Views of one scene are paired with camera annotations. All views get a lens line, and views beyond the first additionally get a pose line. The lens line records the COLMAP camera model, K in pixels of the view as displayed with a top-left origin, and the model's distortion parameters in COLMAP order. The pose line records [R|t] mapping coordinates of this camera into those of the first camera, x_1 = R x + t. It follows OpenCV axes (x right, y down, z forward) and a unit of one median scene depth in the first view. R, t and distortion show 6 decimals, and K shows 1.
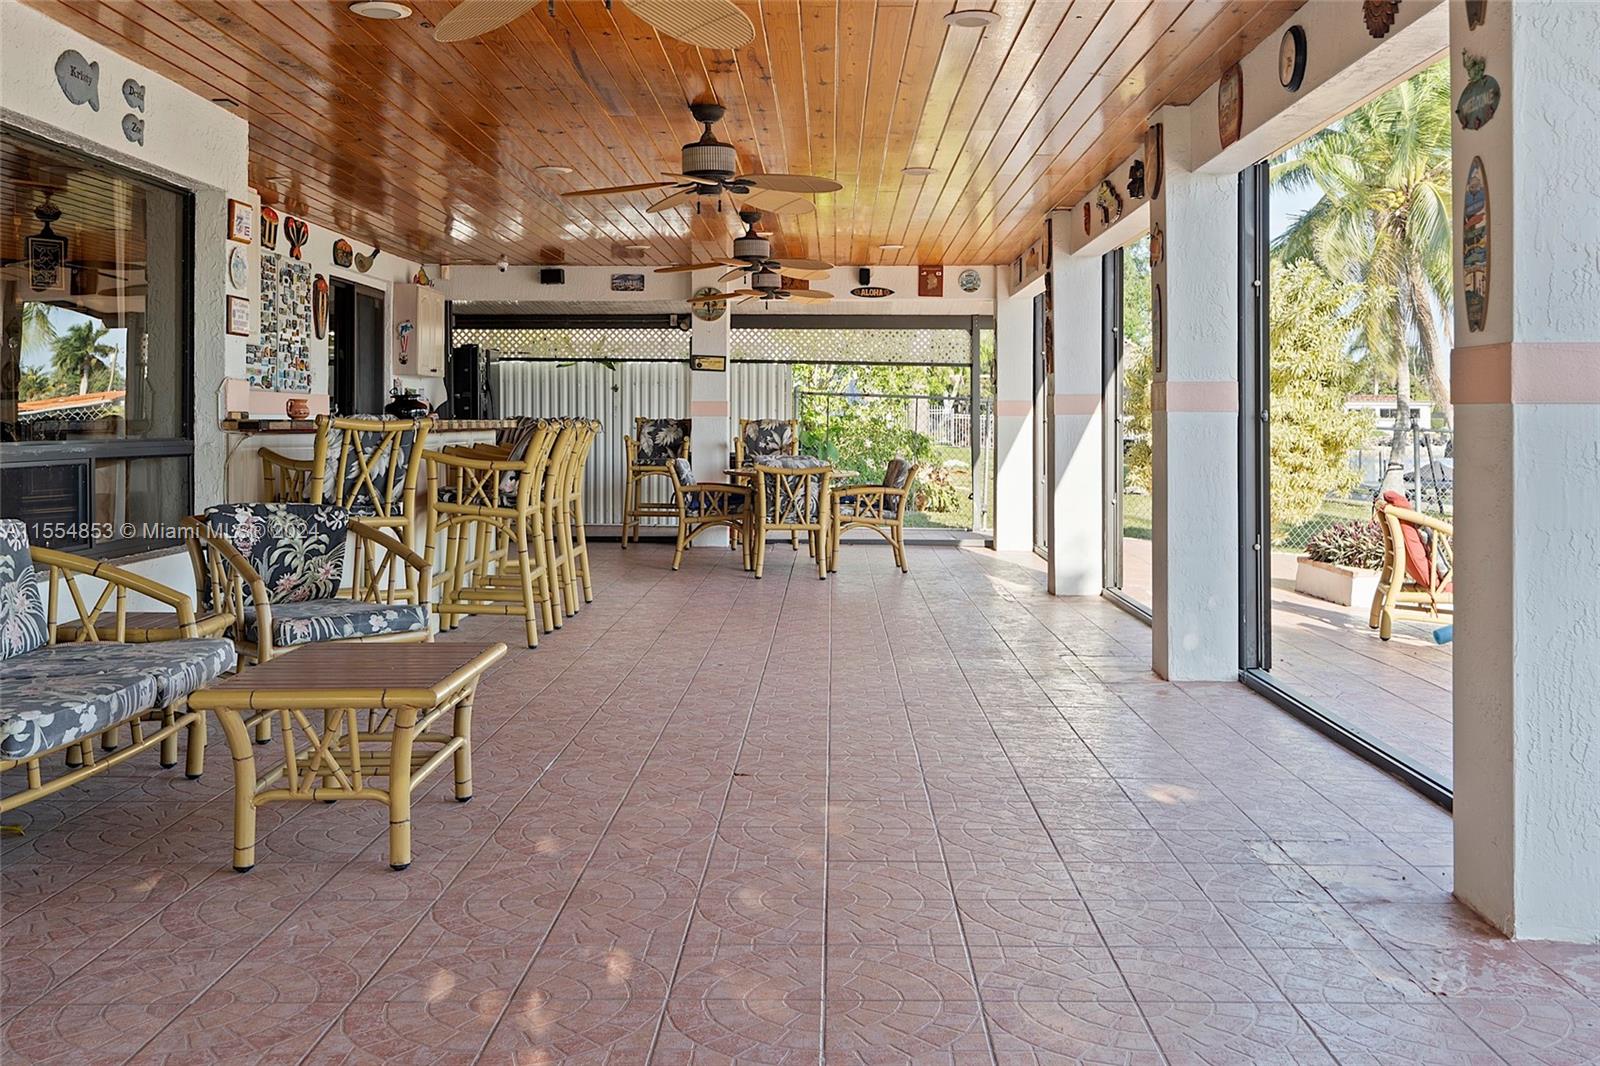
lens RADIAL K [[1479.7, 0, 799.8], [0, 1479.7, 415.0], [0, 0, 1]] dist [0.001949, 0.005232]
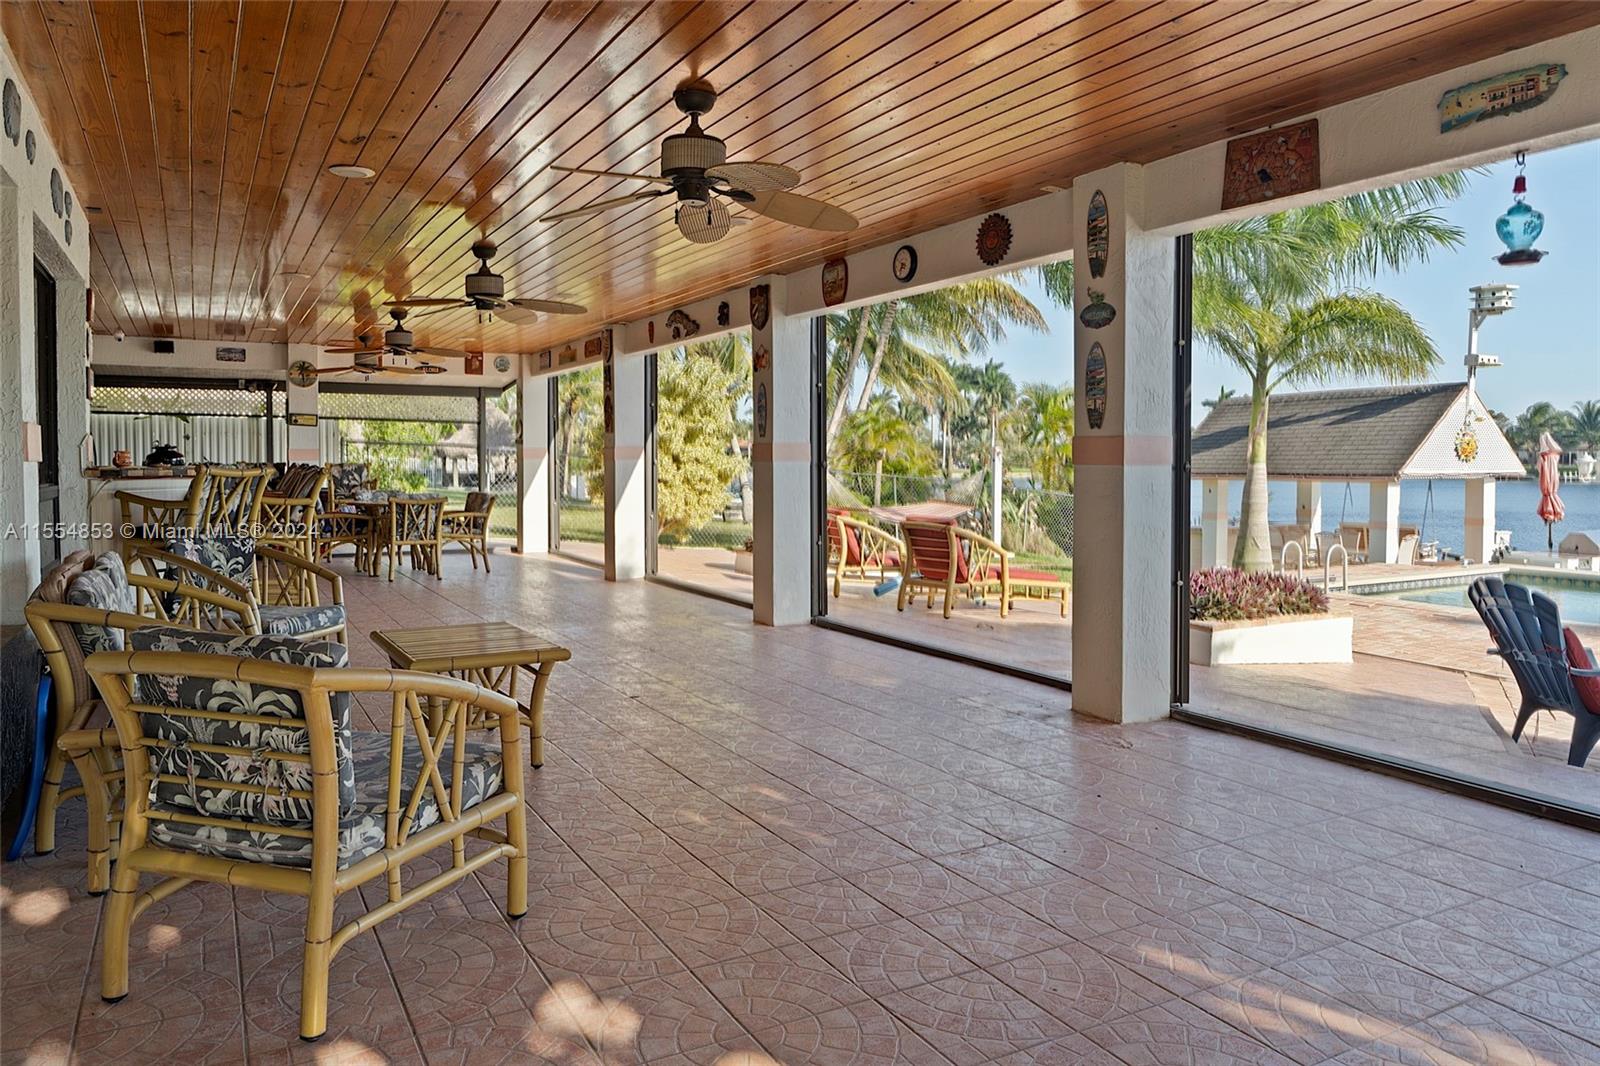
lens RADIAL K [[1044.7, 0, 800.5], [0, 1044.7, 508.8], [0, 0, 1]] dist [-0.005496, -0.000312]
pose [[0.887159, -0.021159, 0.460979, -0.134833], [-0.001733, 0.998788, 0.049179, -0.003691], [-0.461461, -0.044429, 0.886047, -0.021753]]
